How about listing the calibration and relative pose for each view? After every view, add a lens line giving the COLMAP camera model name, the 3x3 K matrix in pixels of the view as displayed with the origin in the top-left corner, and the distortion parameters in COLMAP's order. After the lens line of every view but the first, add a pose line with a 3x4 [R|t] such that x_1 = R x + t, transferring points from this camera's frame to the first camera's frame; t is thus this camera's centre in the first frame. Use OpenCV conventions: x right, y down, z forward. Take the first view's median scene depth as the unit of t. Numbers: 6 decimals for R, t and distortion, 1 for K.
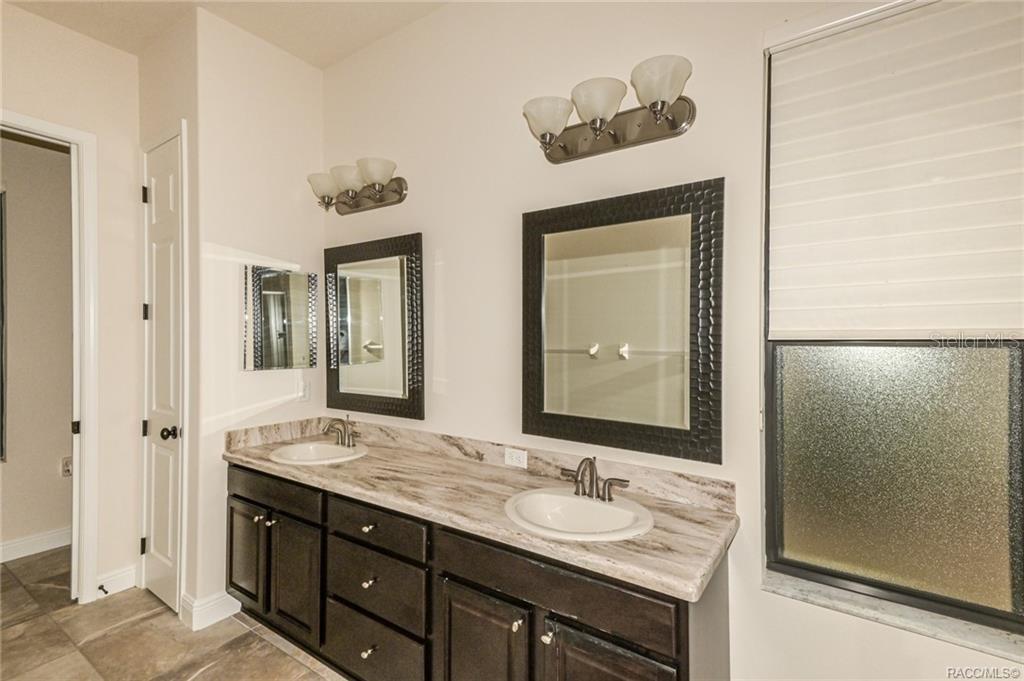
lens RADIAL K [[470.7, 0, 512.0], [0, 470.7, 340.5], [0, 0, 1]] dist [0.030031, -0.000088]
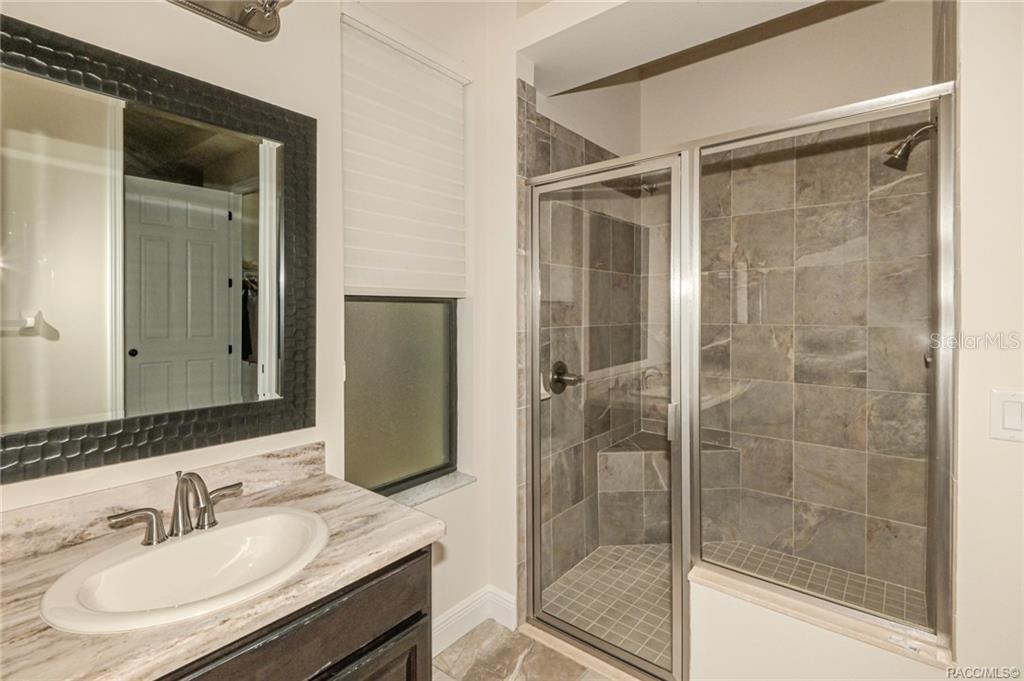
lens RADIAL K [[472.0, 0, 512.8], [0, 472.0, 317.6], [0, 0, 1]] dist [-0.000730, -0.000573]
pose [[0.066589, -0.011010, 0.997720, -0.457118], [0.003591, 0.999935, 0.010794, 0.039550], [-0.997774, 0.002864, 0.066624, 0.550810]]
